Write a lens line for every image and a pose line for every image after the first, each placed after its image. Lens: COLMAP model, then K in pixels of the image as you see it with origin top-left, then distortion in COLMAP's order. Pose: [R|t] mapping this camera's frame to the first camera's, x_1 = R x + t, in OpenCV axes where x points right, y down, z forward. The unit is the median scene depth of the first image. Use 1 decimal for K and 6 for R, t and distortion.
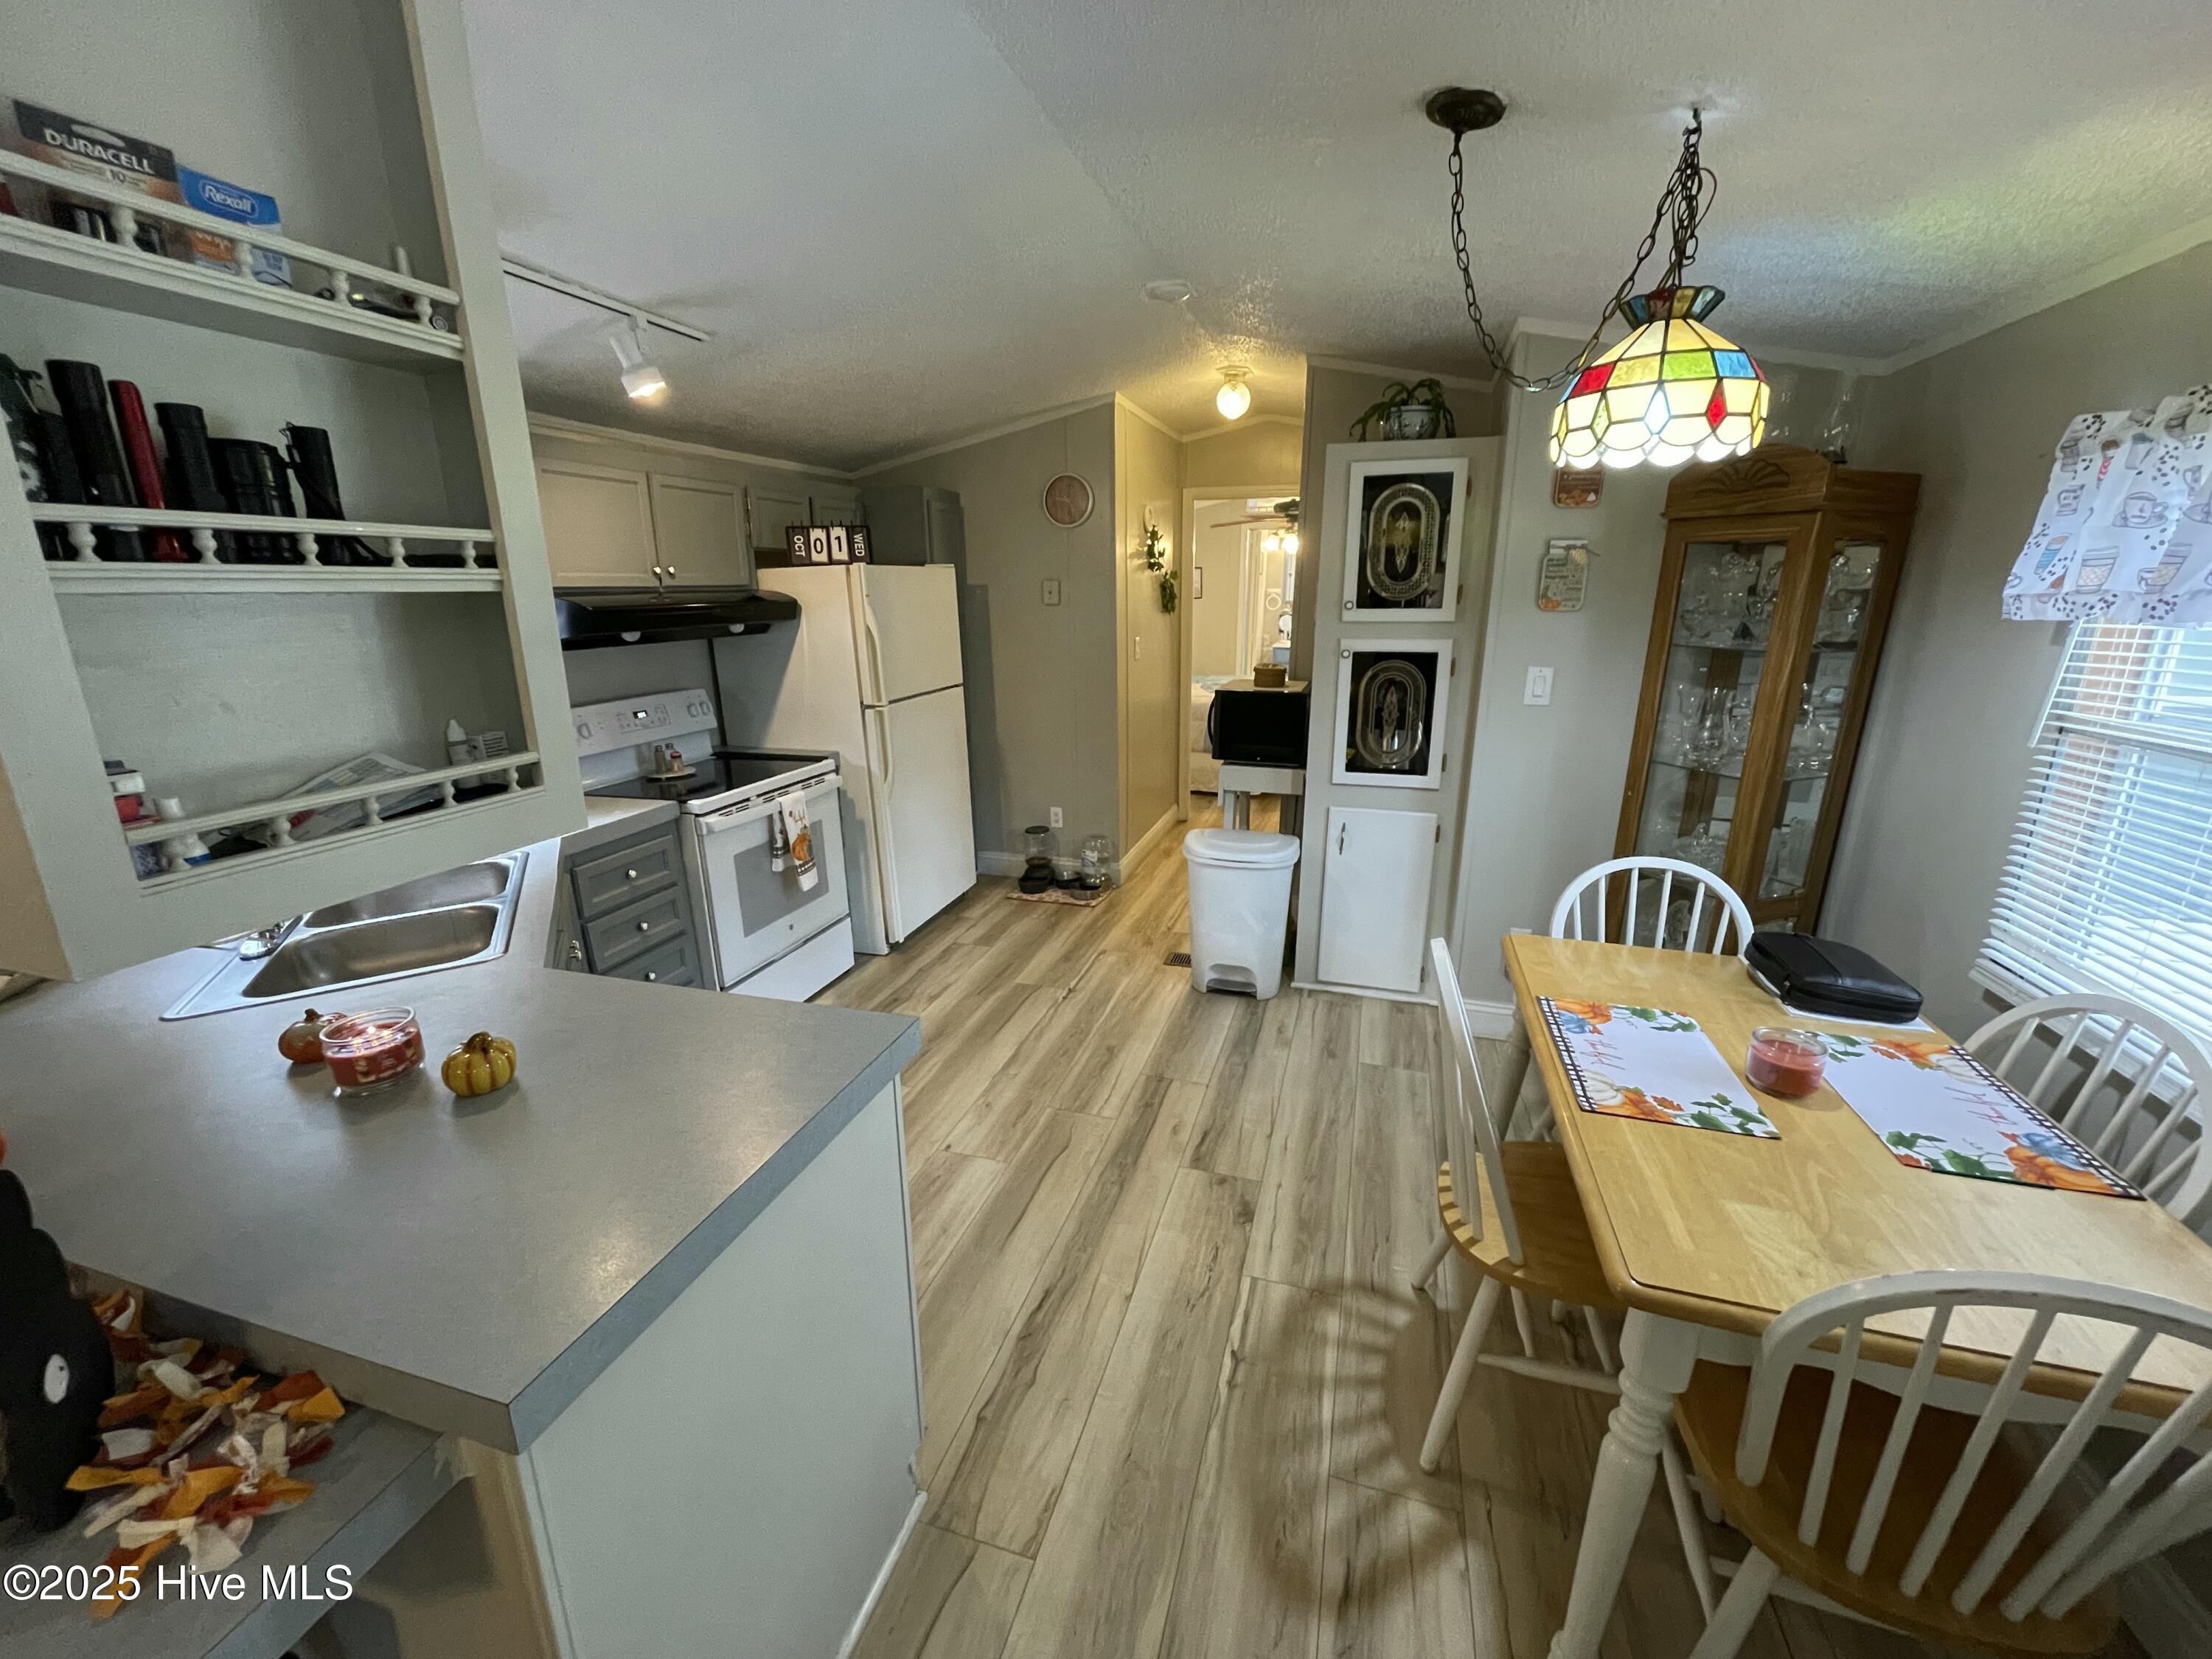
lens RADIAL K [[893.8, 0, 1095.1], [0, 893.8, 826.9], [0, 0, 1]] dist [-0.004113, 0.000521]
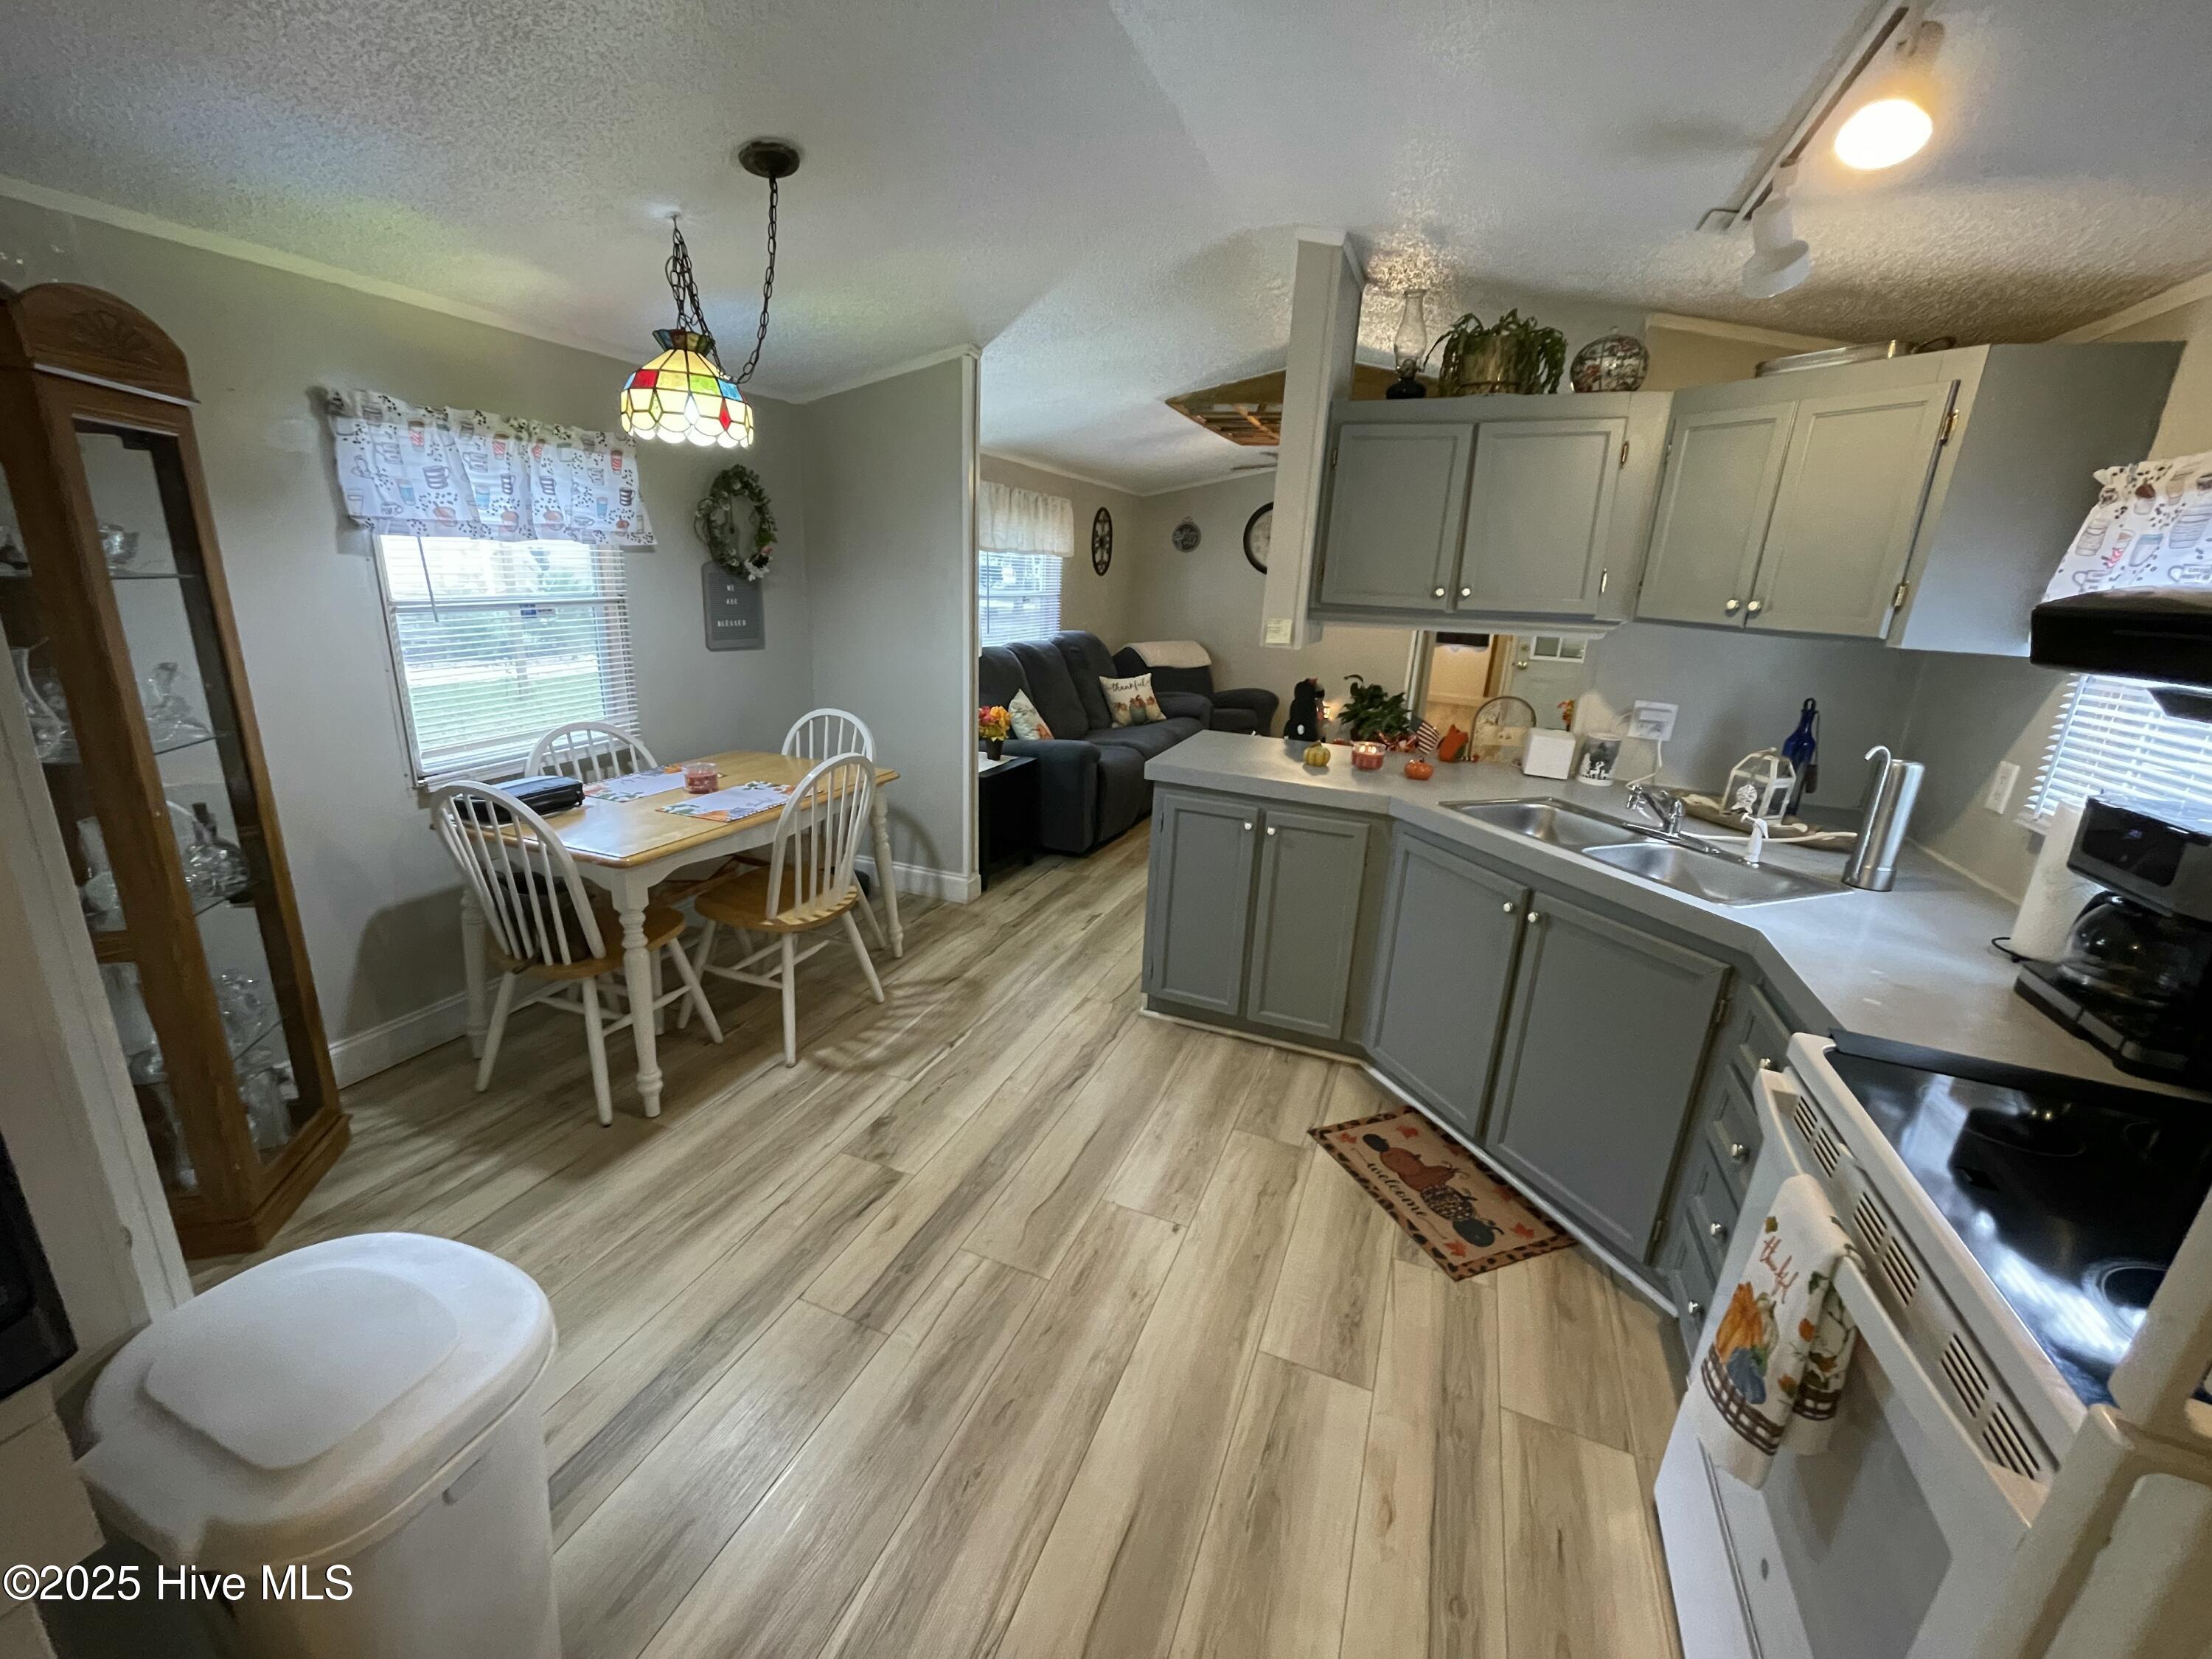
lens RADIAL K [[893.8, 0, 1102.0], [0, 893.8, 827.2], [0, 0, 1]] dist [-0.004113, 0.000521]
pose [[-0.996221, -0.061915, 0.060915, -0.107159], [-0.021361, 0.854434, 0.519121, -0.332077], [-0.084189, 0.515858, -0.852527, 1.312139]]
